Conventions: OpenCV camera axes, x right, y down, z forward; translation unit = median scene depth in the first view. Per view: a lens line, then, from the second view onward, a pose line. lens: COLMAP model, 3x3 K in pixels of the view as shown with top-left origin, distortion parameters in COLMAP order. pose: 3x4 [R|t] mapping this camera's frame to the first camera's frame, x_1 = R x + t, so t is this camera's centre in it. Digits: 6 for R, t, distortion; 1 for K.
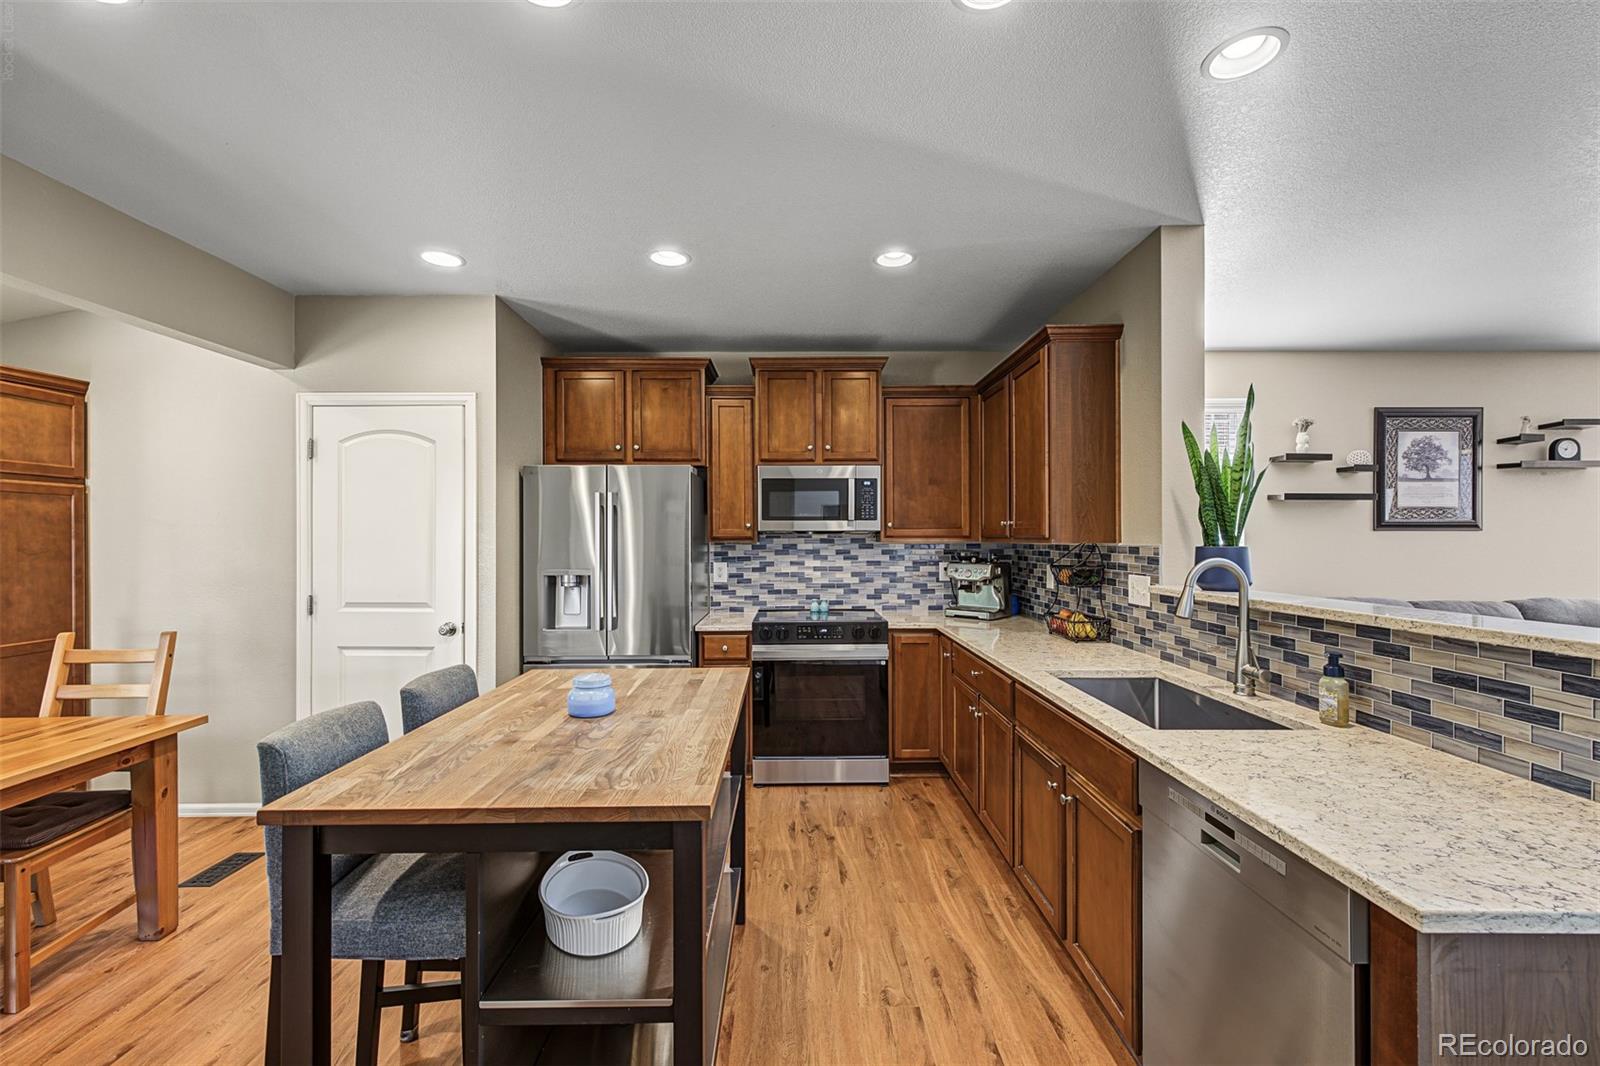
lens RADIAL K [[668.8, 0, 800.6], [0, 668.8, 532.6], [0, 0, 1]] dist [0.011384, -0.003283]
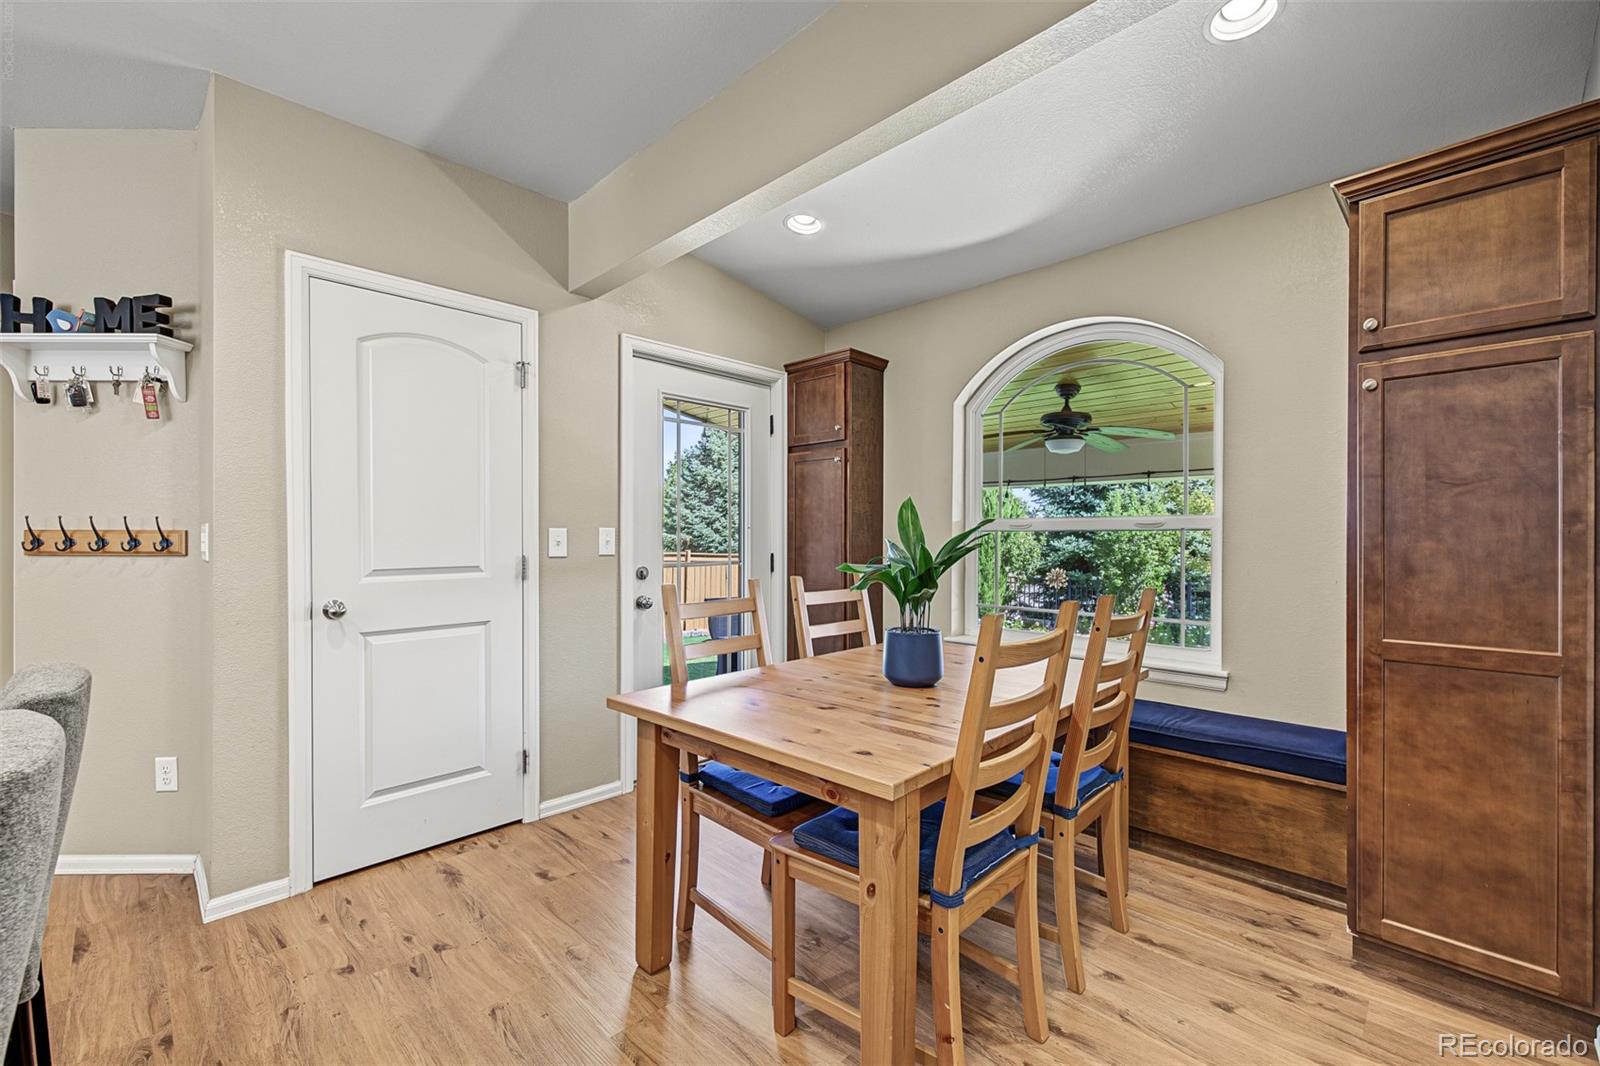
lens RADIAL K [[668.8, 0, 801.4], [0, 668.8, 536.4], [0, 0, 1]] dist [0.011384, -0.003283]
pose [[-0.710010, 0.006229, -0.704164, -0.296111], [0.008180, 0.999966, 0.000597, 0.053442], [0.704144, -0.005336, -0.710038, 0.780794]]
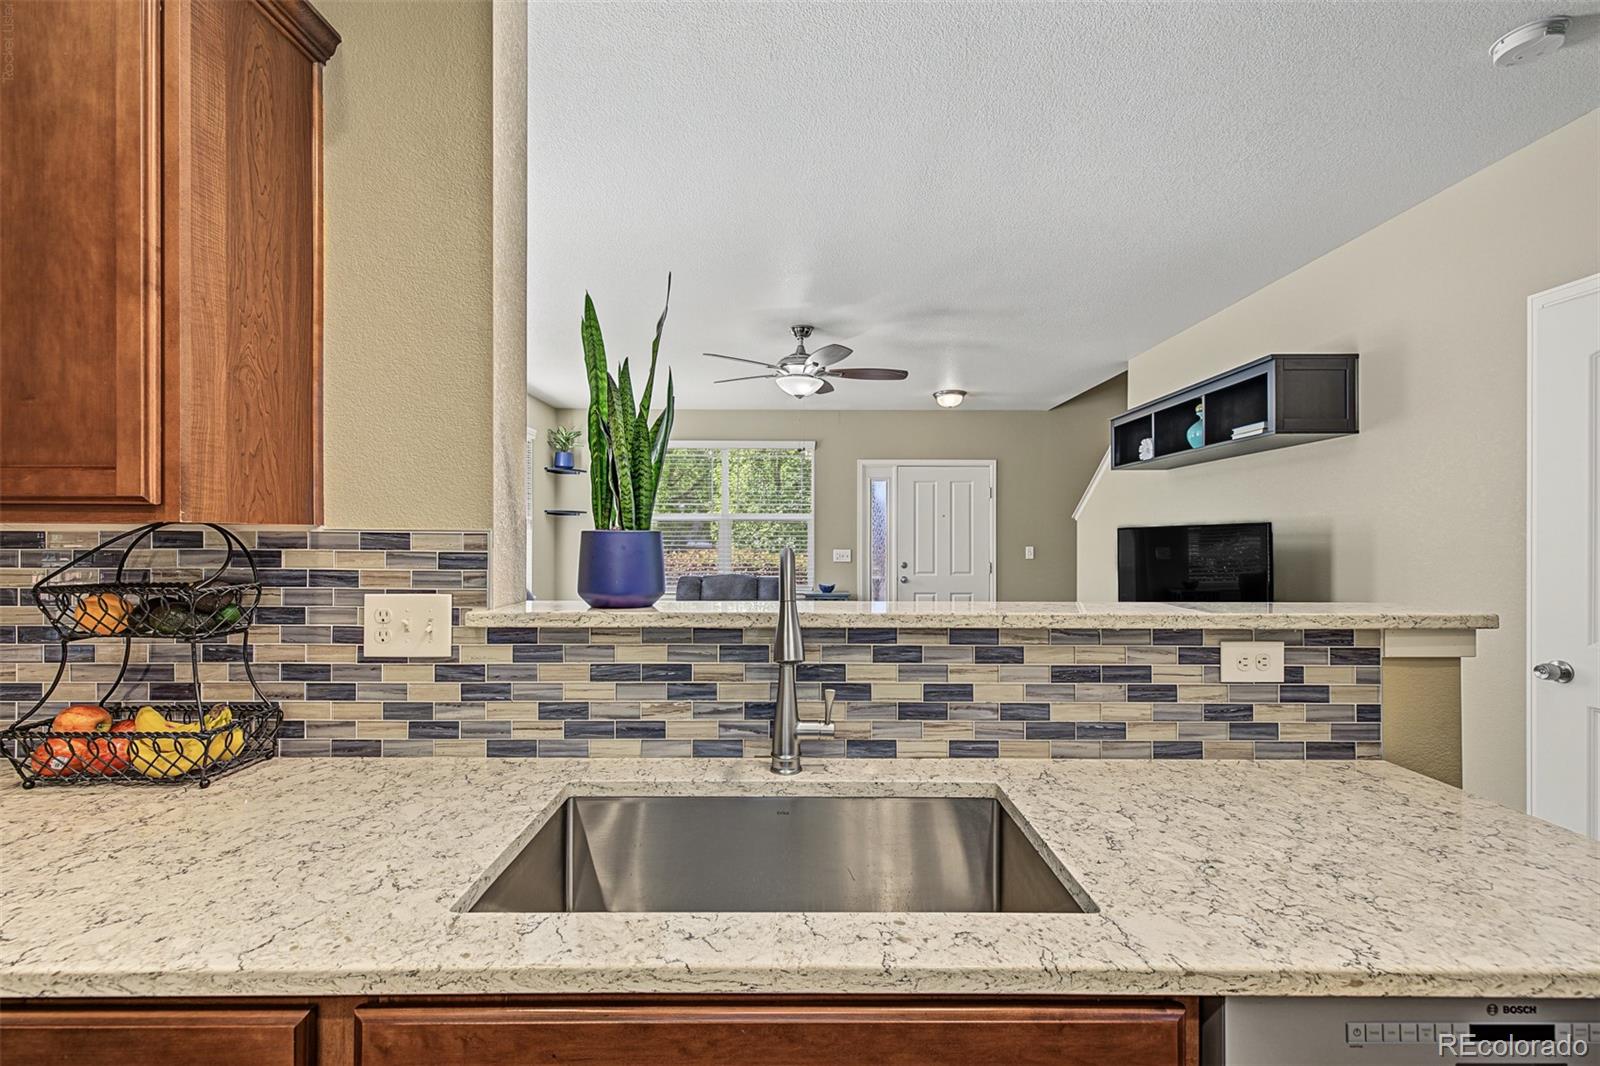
lens RADIAL K [[668.8, 0, 796.1], [0, 668.8, 538.4], [0, 0, 1]] dist [0.011384, -0.003283]
pose [[0.008404, 0.003455, 0.999959, 0.024846], [-0.012328, 0.999918, -0.003351, 0.016042], [-0.999889, -0.012300, 0.008446, 0.504342]]
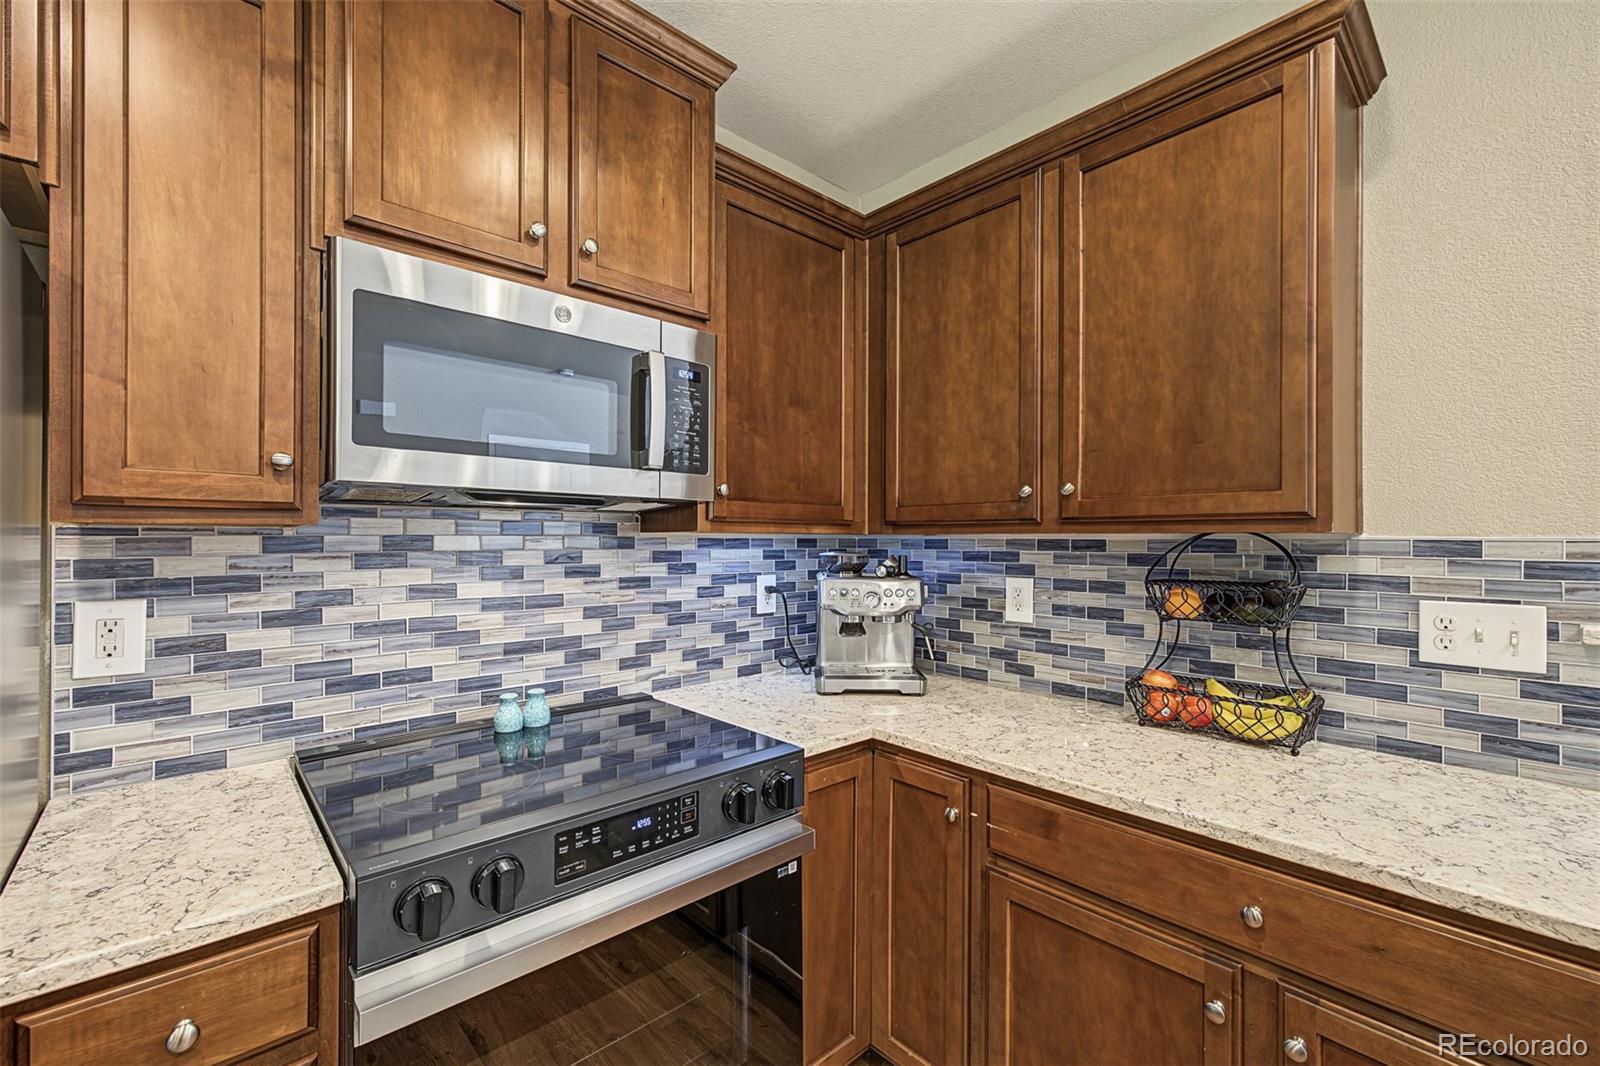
lens RADIAL K [[668.8, 0, 802.1], [0, 668.8, 537.6], [0, 0, 1]] dist [0.011384, -0.003283]
pose [[0.743793, 0.009024, 0.668349, -0.104287], [-0.012276, 0.999925, 0.000162, 0.017269], [-0.668297, -0.008325, 0.743848, 0.673482]]
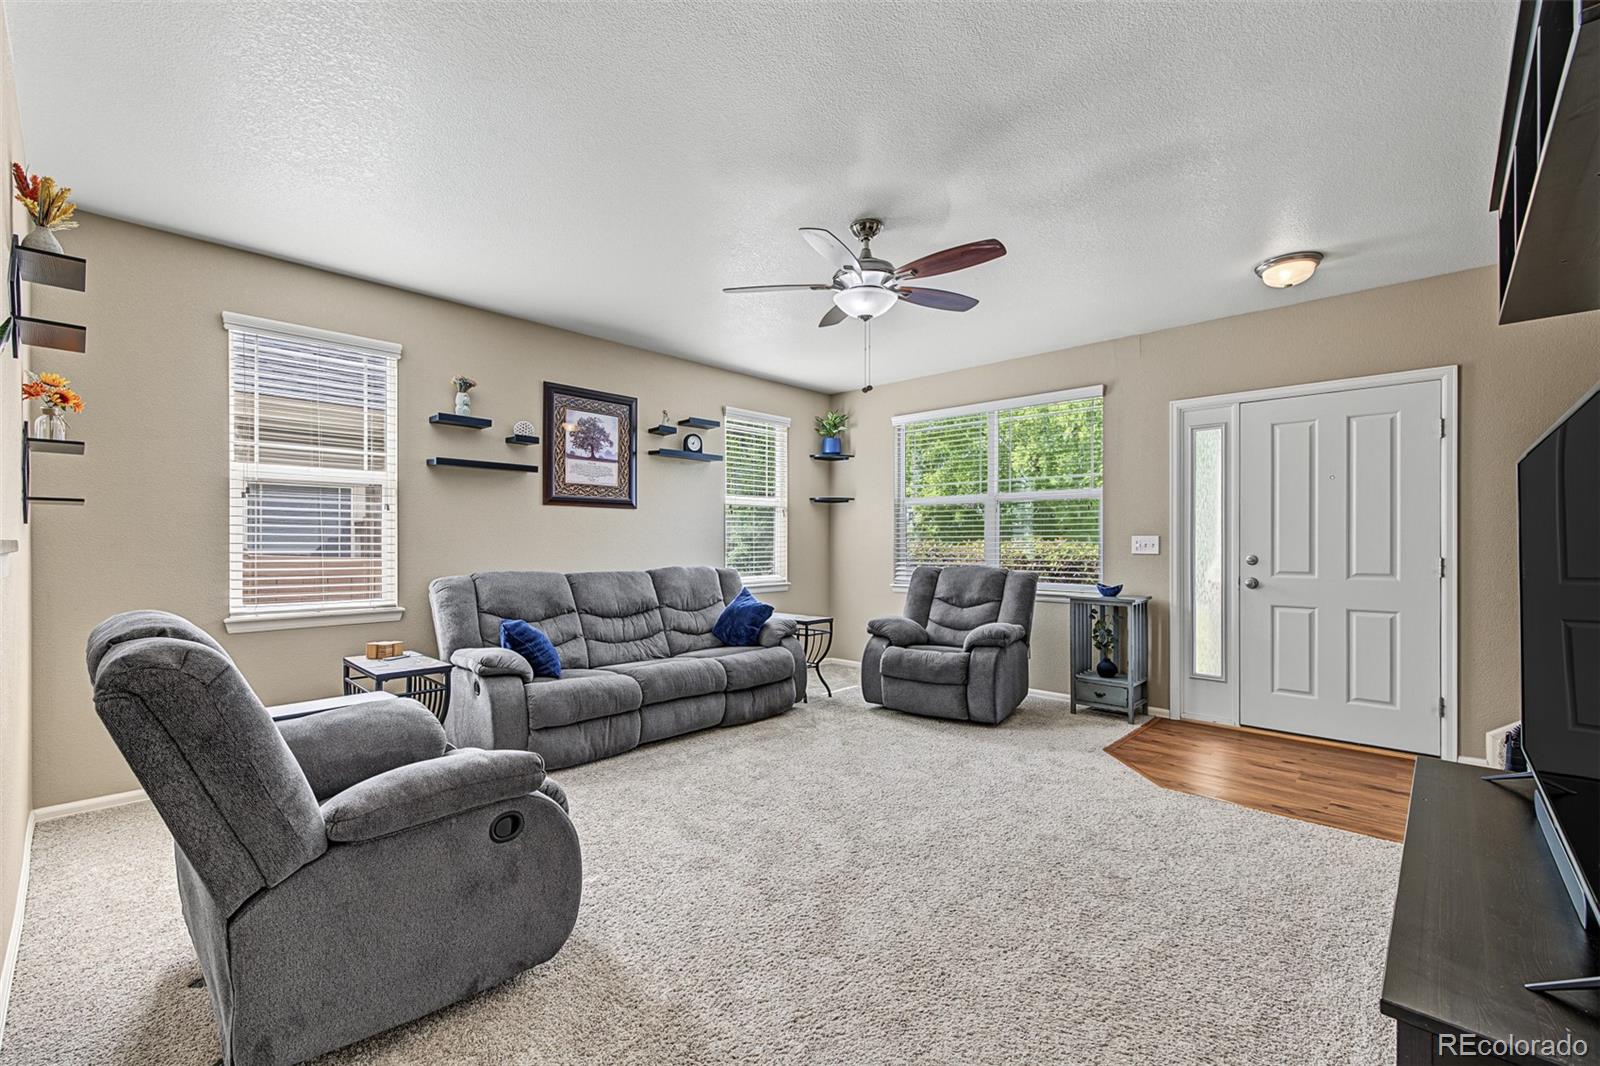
lens RADIAL K [[668.8, 0, 795.7], [0, 668.8, 543.5], [0, 0, 1]] dist [0.011384, -0.003283]
pose [[0.693354, 0.001975, 0.720594, 0.432652], [-0.010771, 0.999913, 0.007623, 0.047808], [-0.720517, -0.013047, 0.693315, 0.039843]]
